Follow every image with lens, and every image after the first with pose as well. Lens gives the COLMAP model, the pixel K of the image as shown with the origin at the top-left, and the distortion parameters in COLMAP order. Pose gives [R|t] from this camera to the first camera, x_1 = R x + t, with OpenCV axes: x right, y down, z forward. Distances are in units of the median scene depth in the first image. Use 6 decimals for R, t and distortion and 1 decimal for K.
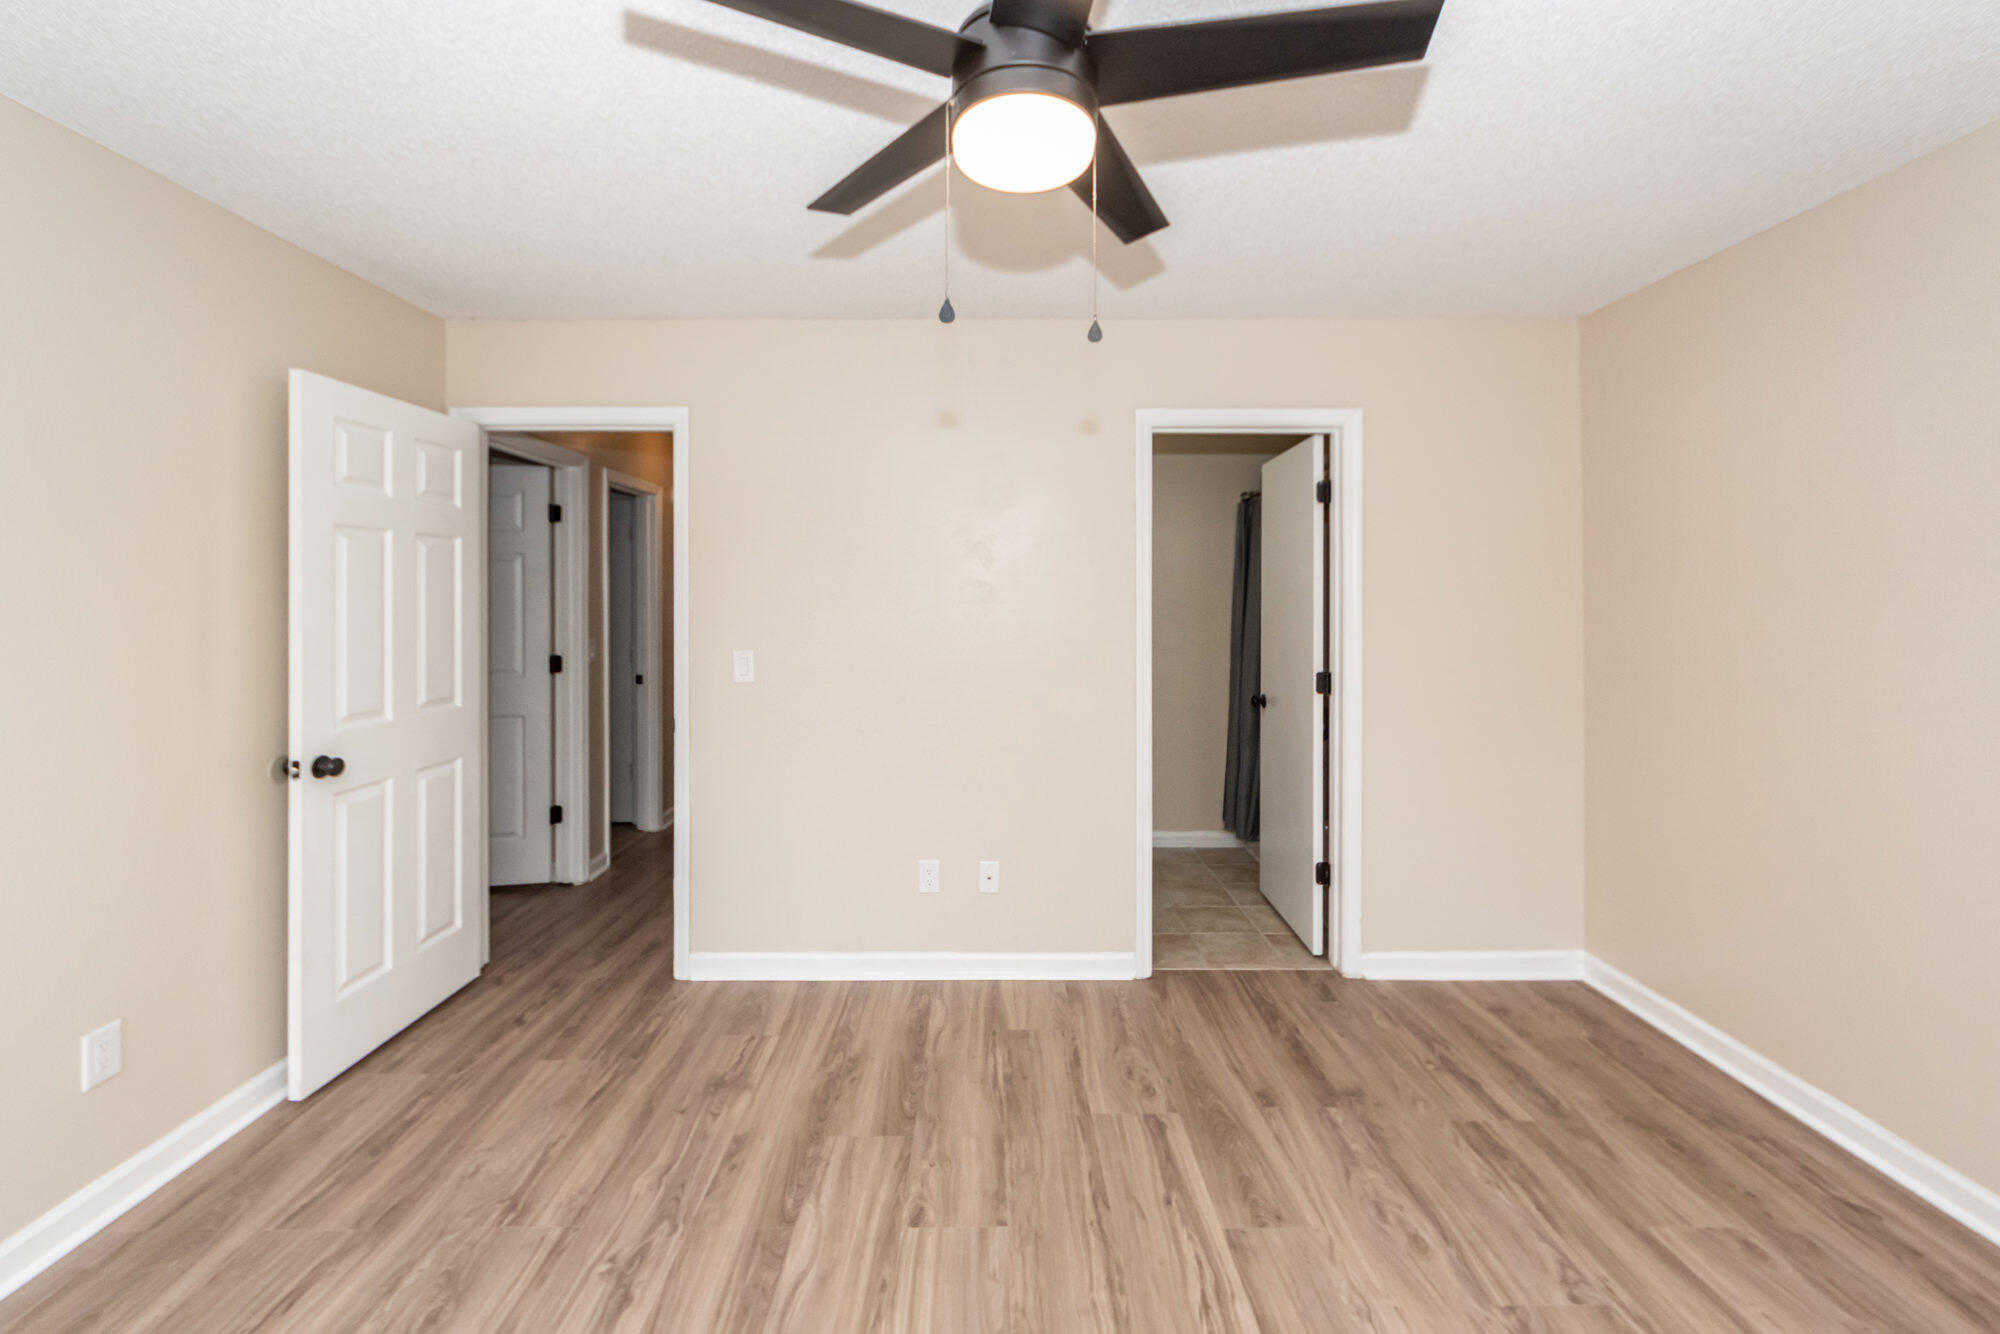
lens RADIAL K [[806.8, 0, 982.2], [0, 806.8, 595.5], [0, 0, 1]] dist [-0.001031, -0.000293]
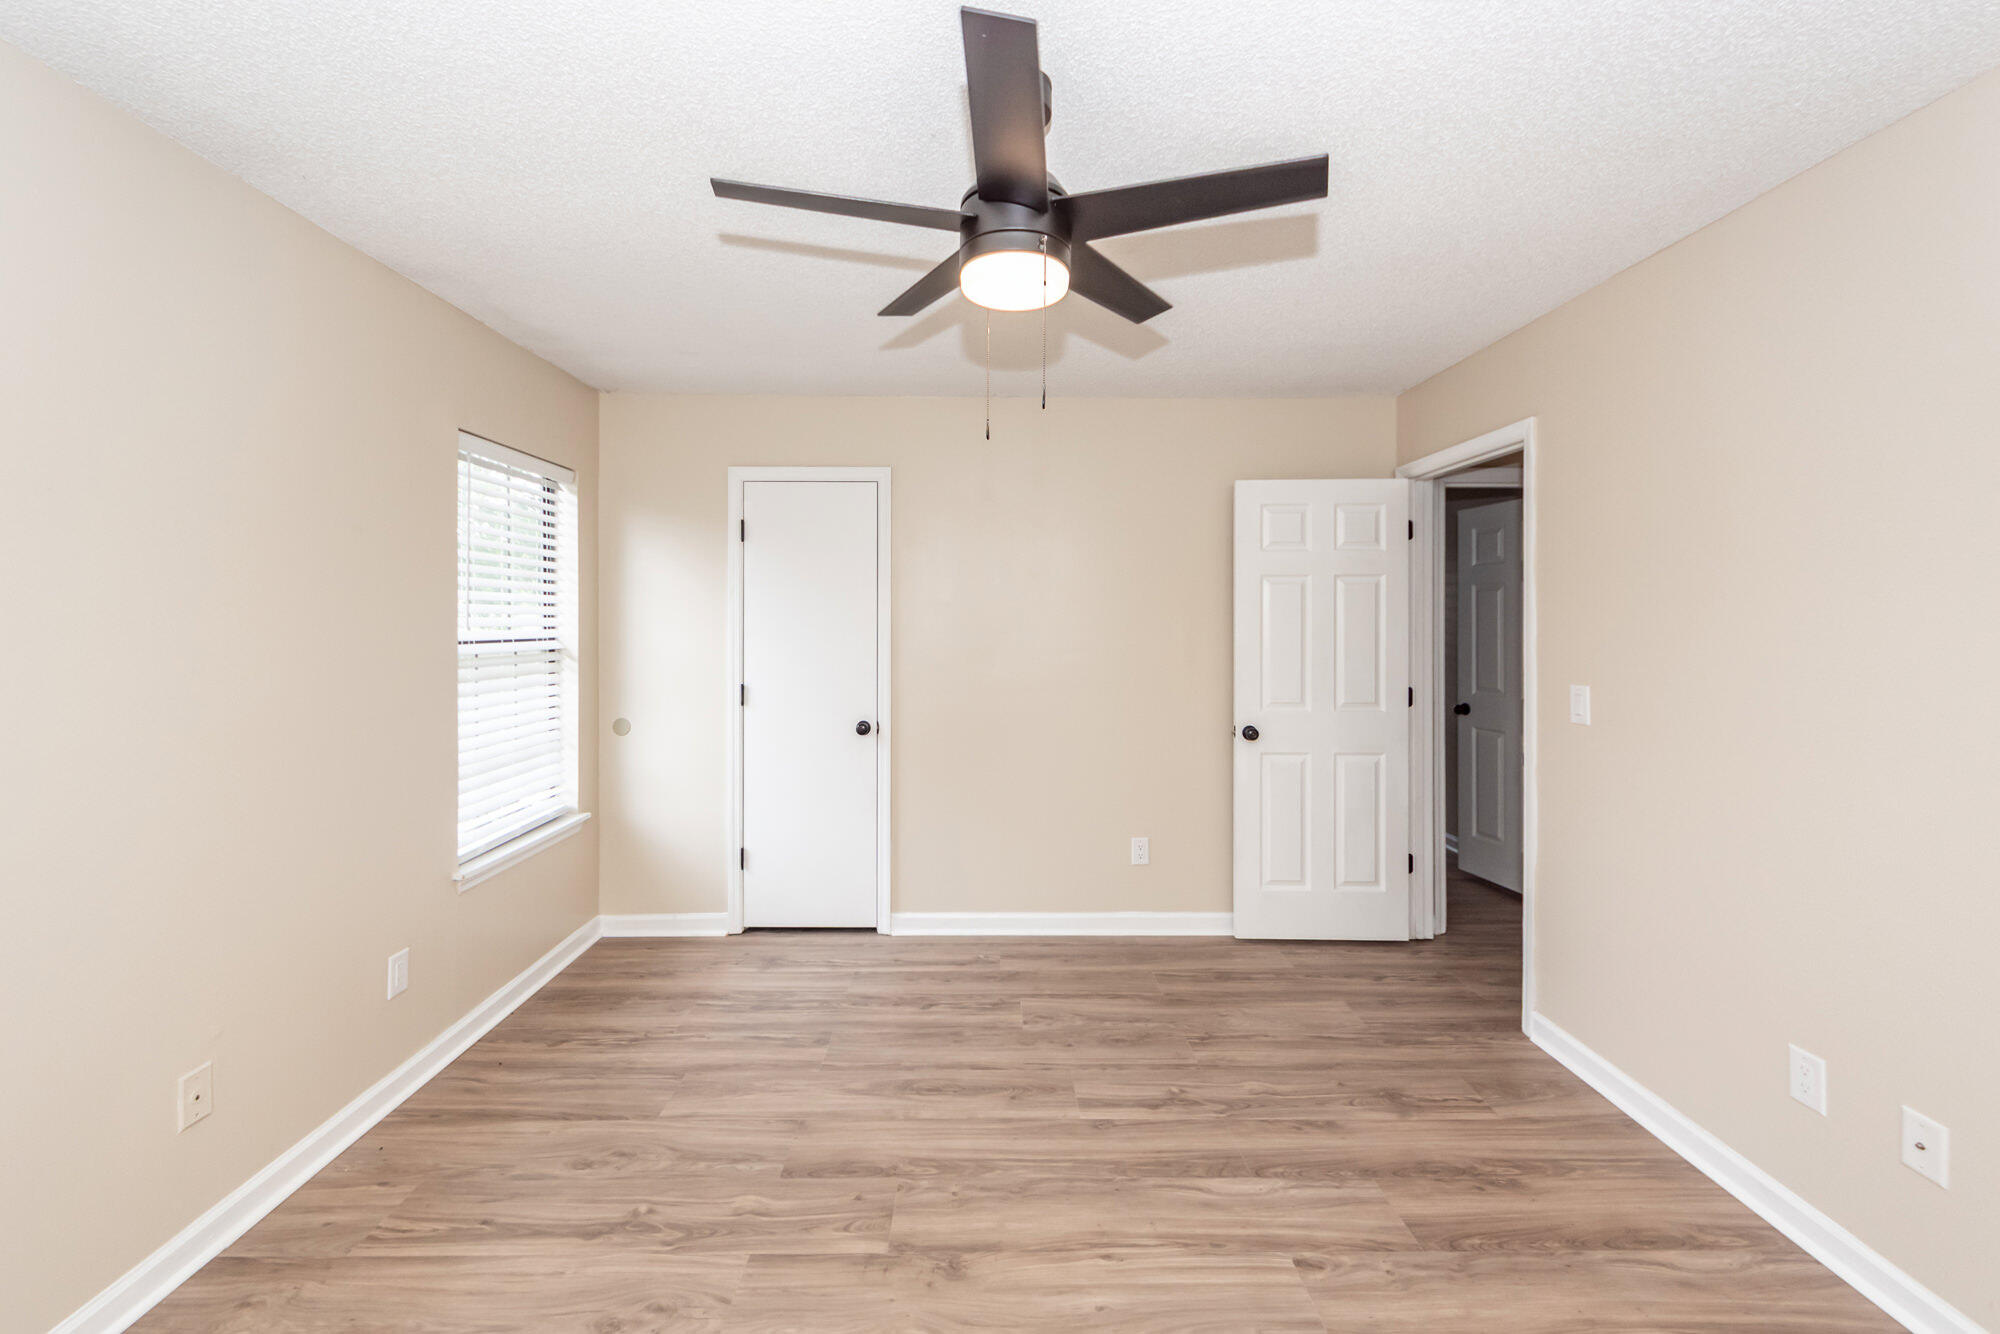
lens RADIAL K [[784.8, 0, 990.1], [0, 784.8, 619.1], [0, 0, 1]] dist [-0.000035, -0.000540]
pose [[0.002027, -0.005336, -0.999984, 0.747907], [0.003916, 0.999978, -0.005328, -0.000380], [0.999990, -0.003905, 0.002048, 0.535592]]
